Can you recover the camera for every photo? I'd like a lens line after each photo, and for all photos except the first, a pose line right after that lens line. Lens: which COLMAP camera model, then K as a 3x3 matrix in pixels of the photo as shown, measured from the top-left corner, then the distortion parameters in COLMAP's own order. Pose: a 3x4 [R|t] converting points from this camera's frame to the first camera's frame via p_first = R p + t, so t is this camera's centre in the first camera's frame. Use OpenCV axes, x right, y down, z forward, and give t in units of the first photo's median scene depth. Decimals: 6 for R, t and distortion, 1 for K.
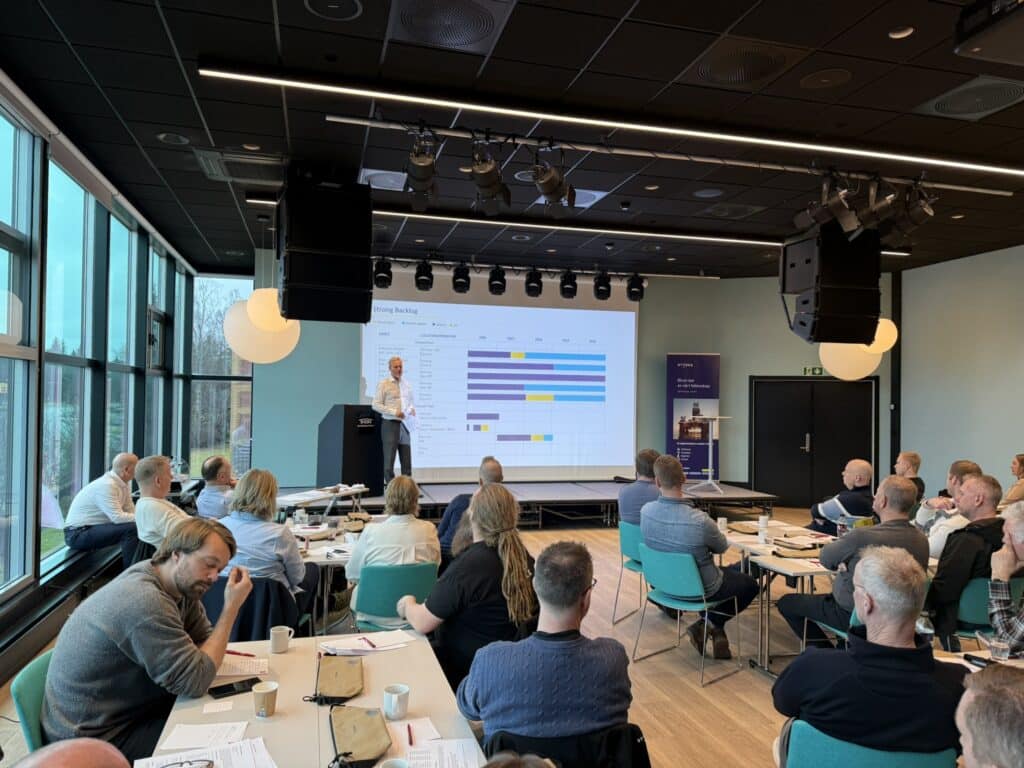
lens RADIAL K [[732.0, 0, 513.2], [0, 732.0, 385.9], [0, 0, 1]] dist [0.036486, -0.034578]
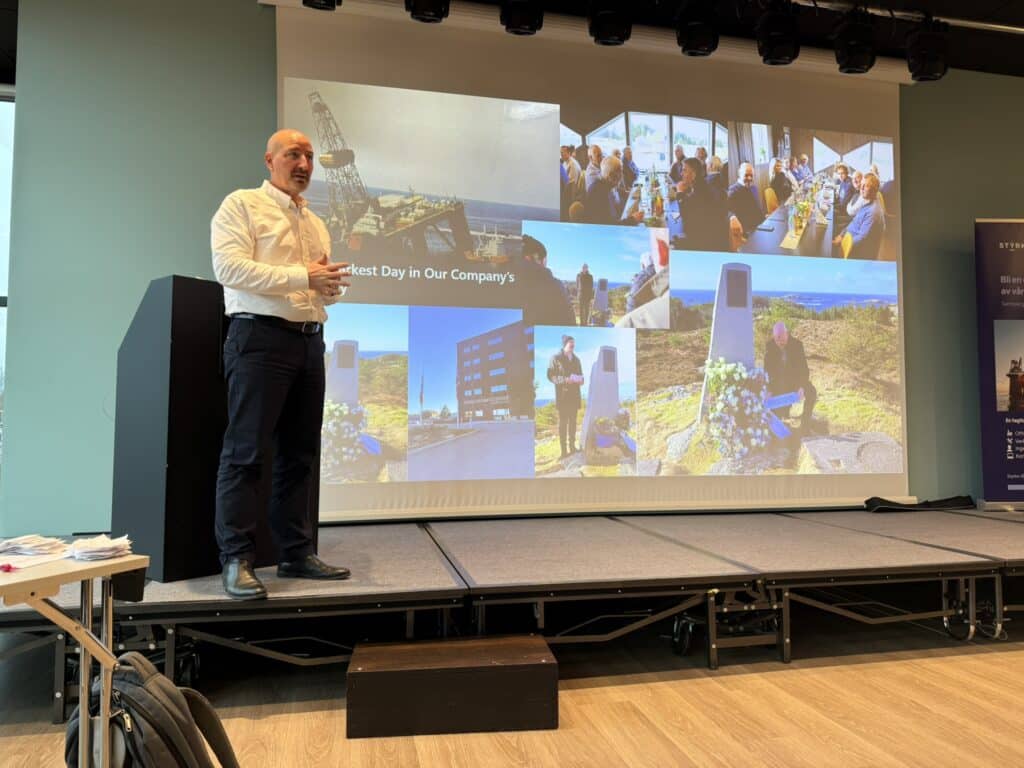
lens RADIAL K [[732.0, 0, 508.8], [0, 732.0, 383.4], [0, 0, 1]] dist [0.036486, -0.034578]
pose [[0.999114, -0.017227, -0.038411, -0.058981], [0.015726, 0.999114, -0.039045, 0.068710], [0.039049, 0.038407, 0.998499, 0.543756]]
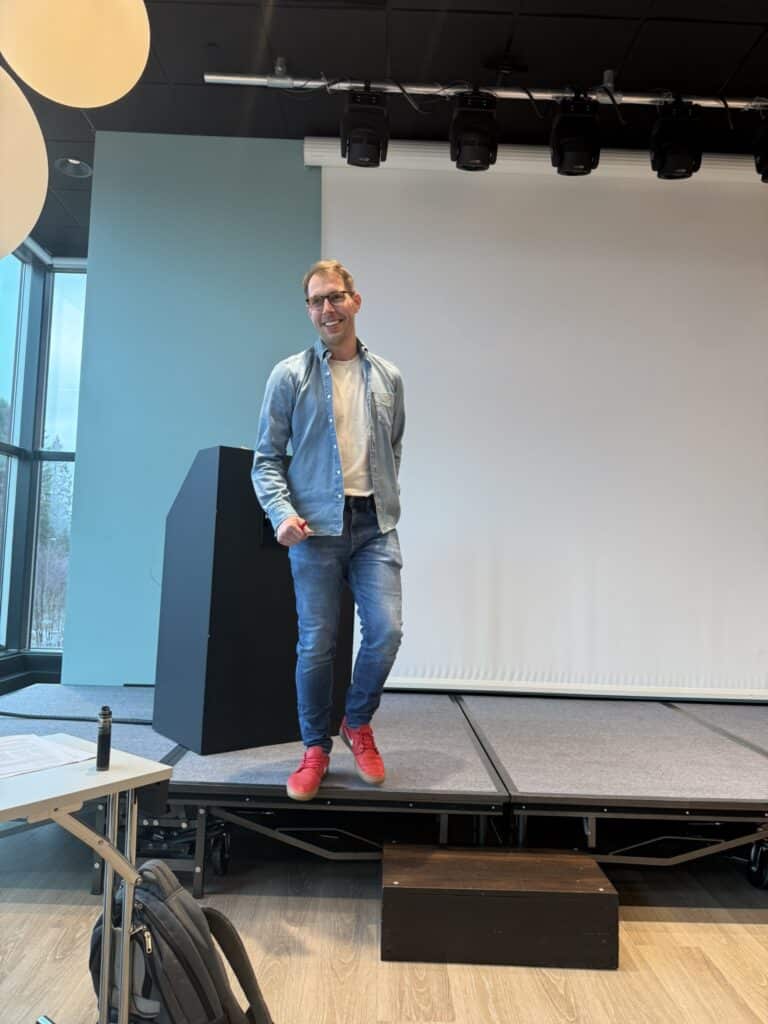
lens RADIAL K [[732.0, 0, 385.8], [0, 732.0, 514.0], [0, 0, 1]] dist [0.036486, -0.034578]
pose [[0.969015, 0.000686, -0.247003, -0.064058], [-0.014337, 0.998466, -0.053471, 0.056281], [0.246587, 0.055356, 0.967538, 0.562126]]
